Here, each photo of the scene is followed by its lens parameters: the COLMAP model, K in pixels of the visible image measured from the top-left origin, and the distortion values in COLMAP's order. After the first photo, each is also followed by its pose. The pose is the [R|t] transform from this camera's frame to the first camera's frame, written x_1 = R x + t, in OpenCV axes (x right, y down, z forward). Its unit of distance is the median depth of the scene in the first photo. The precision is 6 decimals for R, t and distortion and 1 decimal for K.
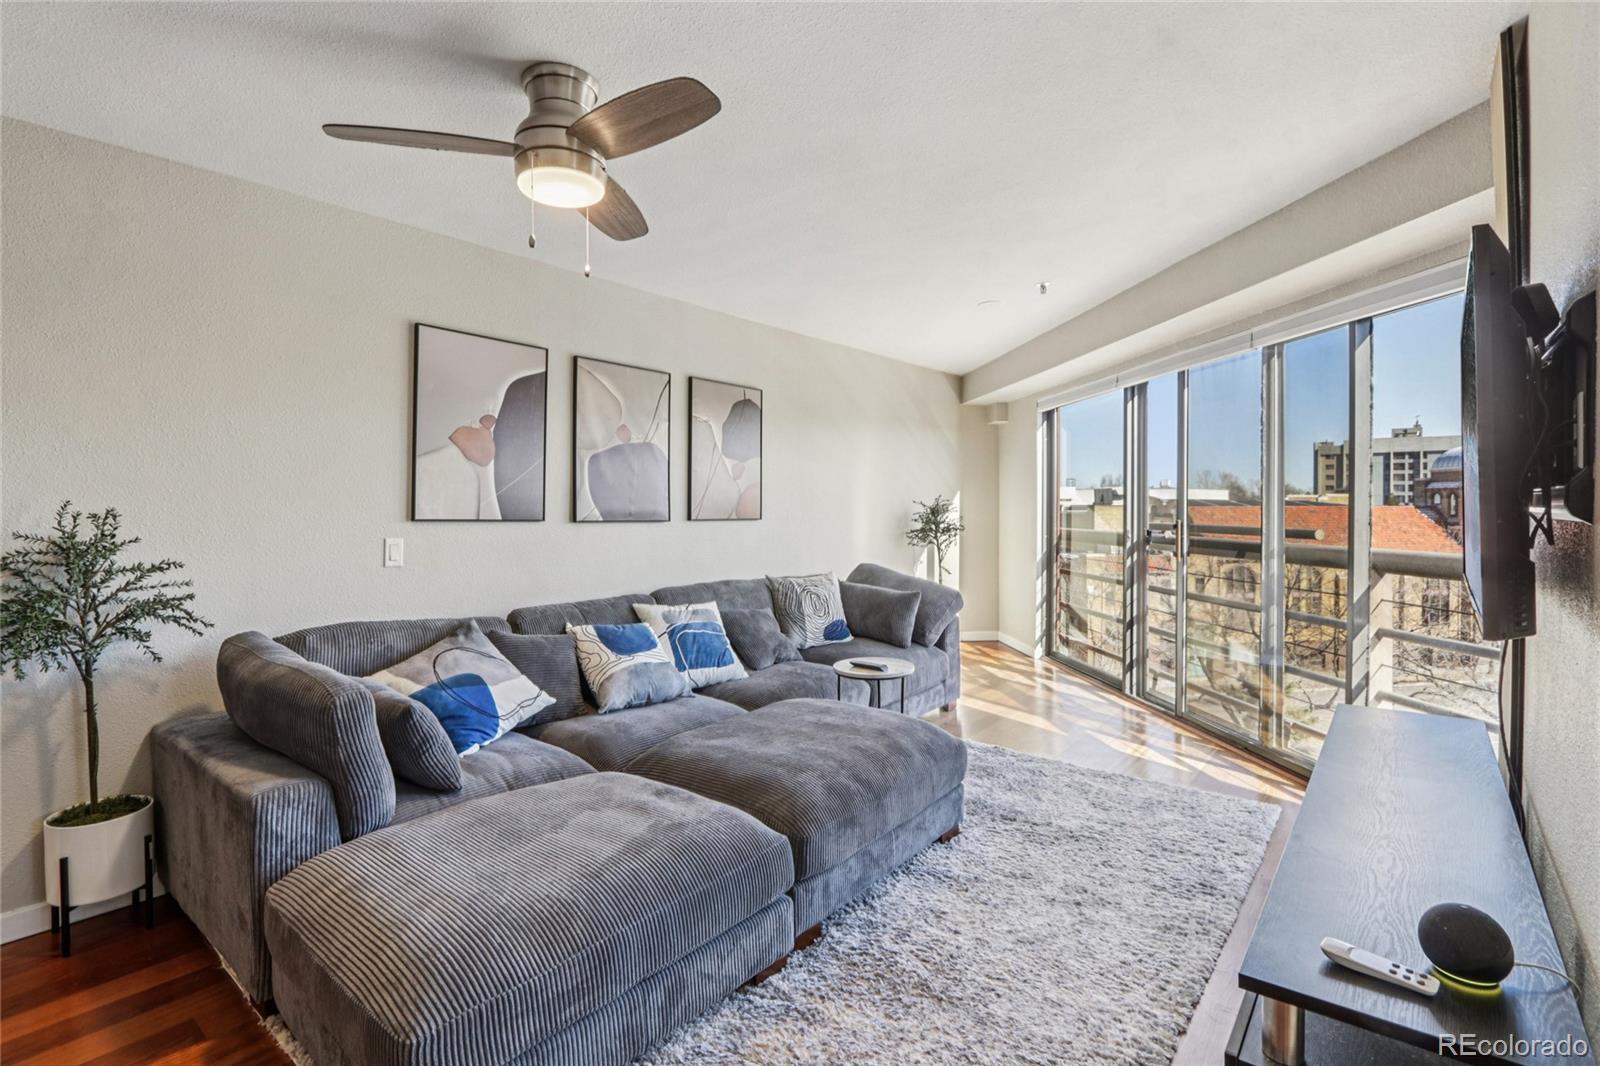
lens RADIAL K [[764.2, 0, 779.6], [0, 764.2, 515.0], [0, 0, 1]] dist [-0.011820, -0.000560]
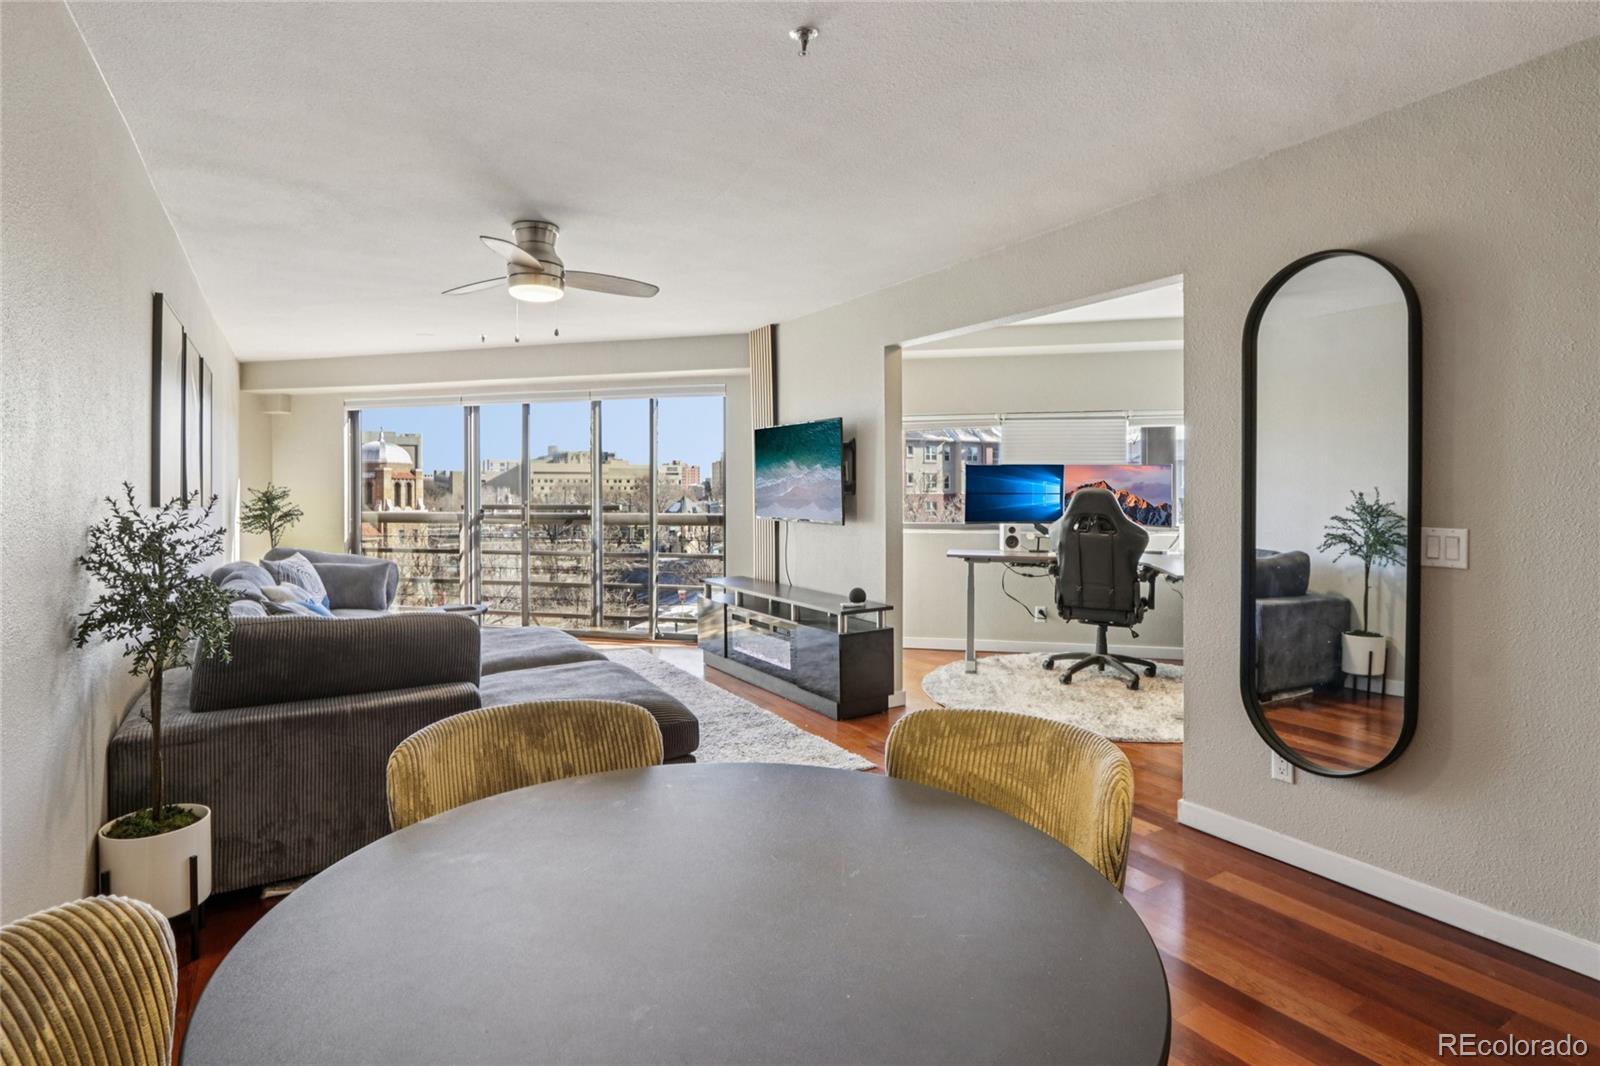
lens RADIAL K [[820.6, 0, 781.4], [0, 820.6, 494.4], [0, 0, 1]] dist [-0.014561, 0.000630]
pose [[0.339407, -0.002798, 0.940636, -0.834573], [0.013819, 0.999902, -0.002012, 0.002600], [-0.940538, 0.013681, 0.339412, -0.033679]]
